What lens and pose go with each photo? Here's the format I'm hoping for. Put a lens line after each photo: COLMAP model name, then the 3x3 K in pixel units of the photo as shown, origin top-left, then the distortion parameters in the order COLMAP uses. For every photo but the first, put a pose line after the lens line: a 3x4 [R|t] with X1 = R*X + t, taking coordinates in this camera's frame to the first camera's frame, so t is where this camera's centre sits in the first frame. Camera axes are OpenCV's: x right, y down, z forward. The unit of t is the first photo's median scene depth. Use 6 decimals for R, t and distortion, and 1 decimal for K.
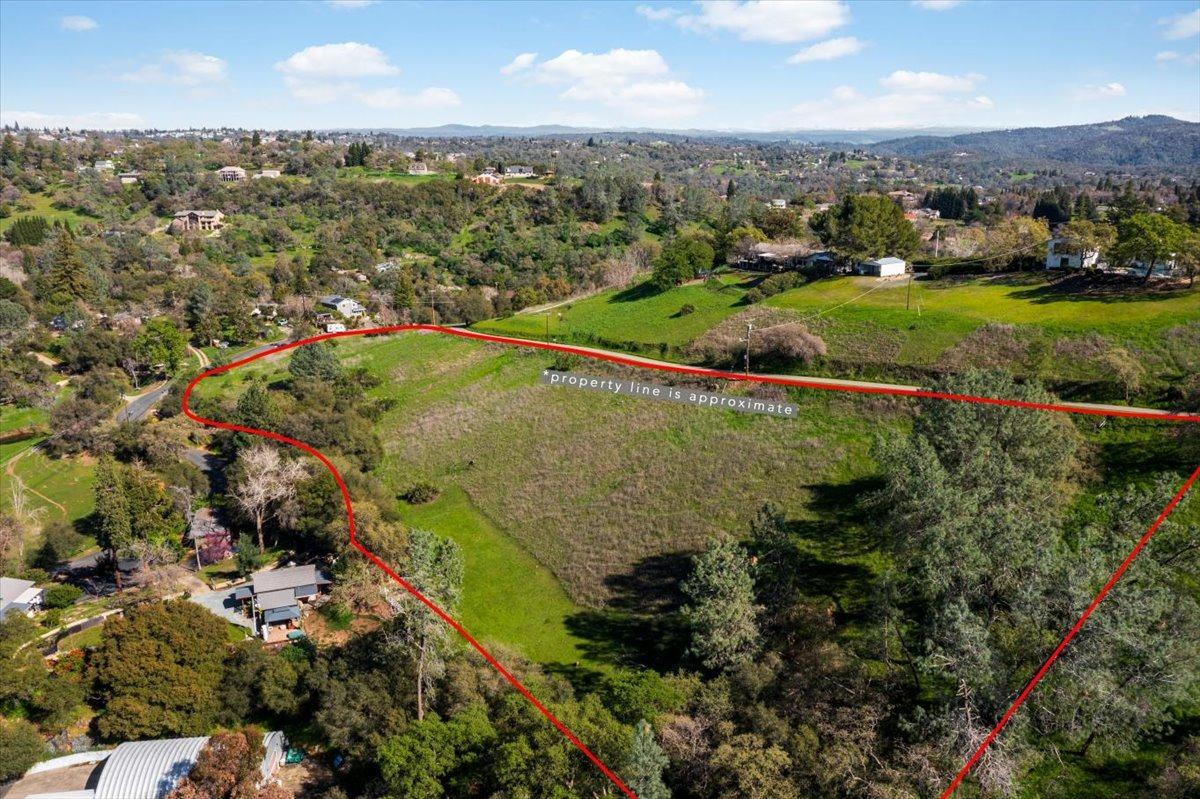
lens RADIAL K [[955.8, 0, 595.4], [0, 955.8, 405.3], [0, 0, 1]] dist [-0.000016, 0.011720]
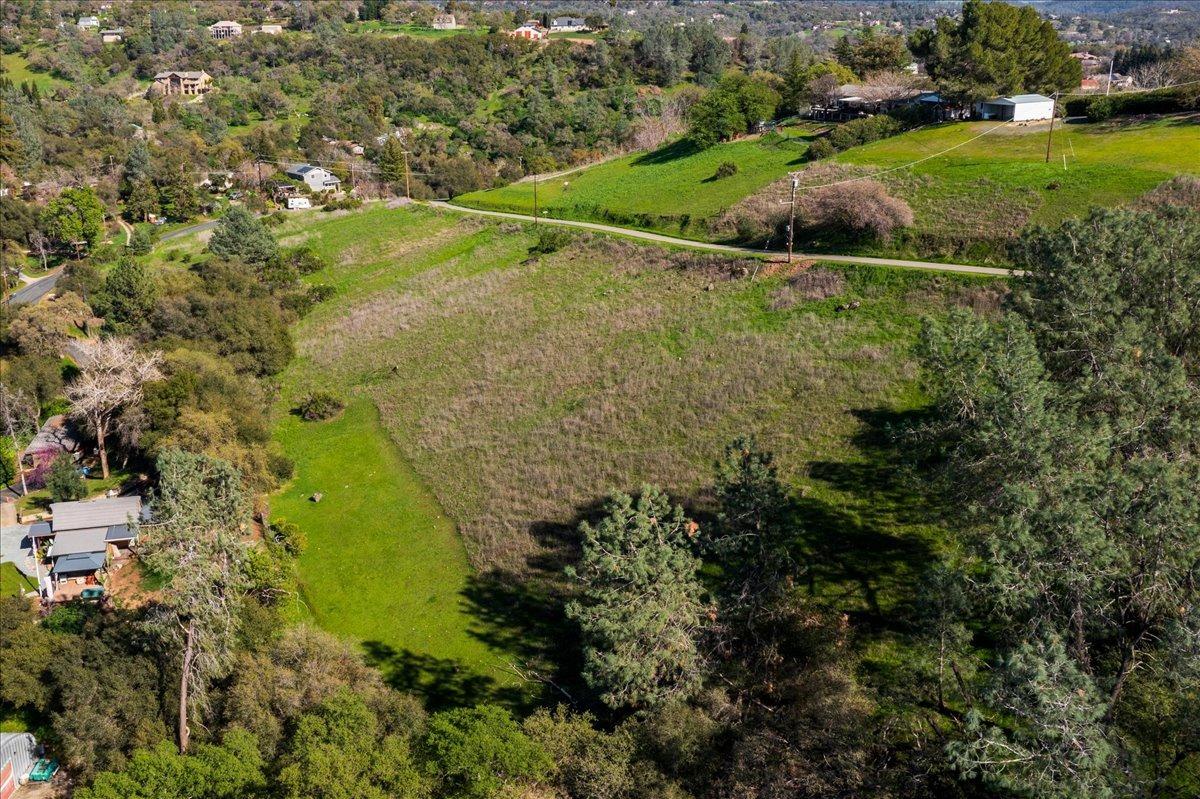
lens RADIAL K [[1143.3, 0, 497.4], [0, 1143.3, 360.4], [0, 0, 1]] dist [0.004237, 0.008878]
pose [[0.987442, 0.037768, -0.153399, 0.055504], [-0.032894, 0.998874, 0.034189, 0.015299], [0.154518, -0.028714, 0.987573, 0.112132]]
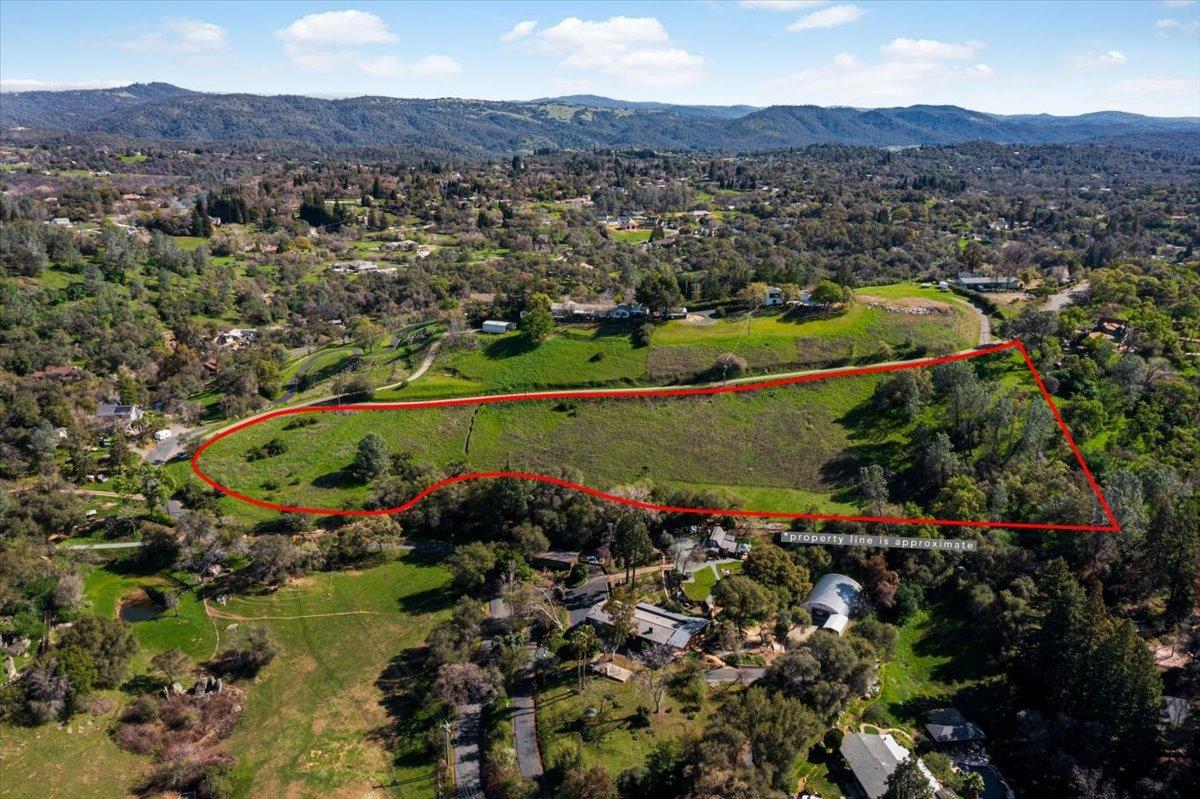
lens RADIAL K [[955.8, 0, 595.4], [0, 955.8, 405.3], [0, 0, 1]] dist [-0.000016, 0.011720]
pose [[0.589704, -0.229930, 0.774197, -1.046374], [0.199734, 0.970359, 0.136051, -0.210882], [-0.782531, 0.074404, 0.618150, -0.000770]]
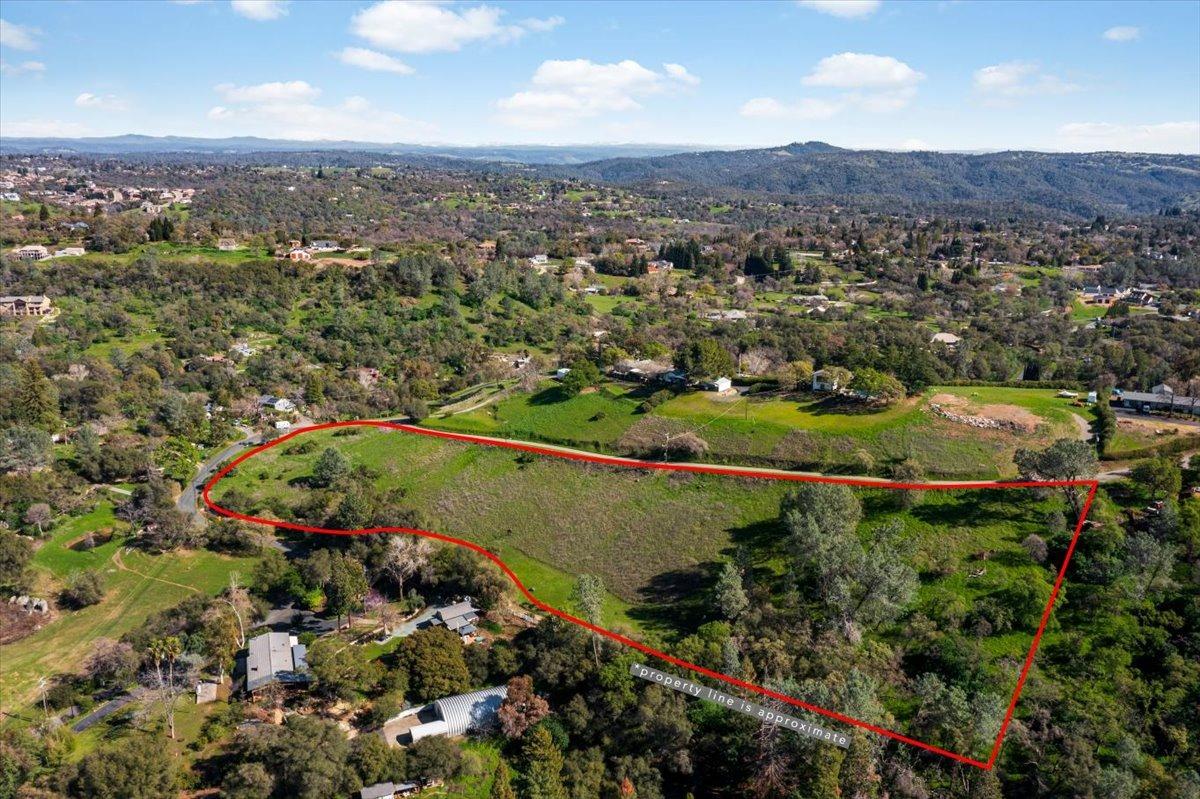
lens RADIAL K [[955.8, 0, 595.4], [0, 955.8, 405.3], [0, 0, 1]] dist [-0.000016, 0.011720]
pose [[0.956902, -0.064749, 0.283099, -0.308152], [0.068710, 0.997628, -0.004076, -0.096767], [-0.282164, 0.023352, 0.959082, -0.433942]]
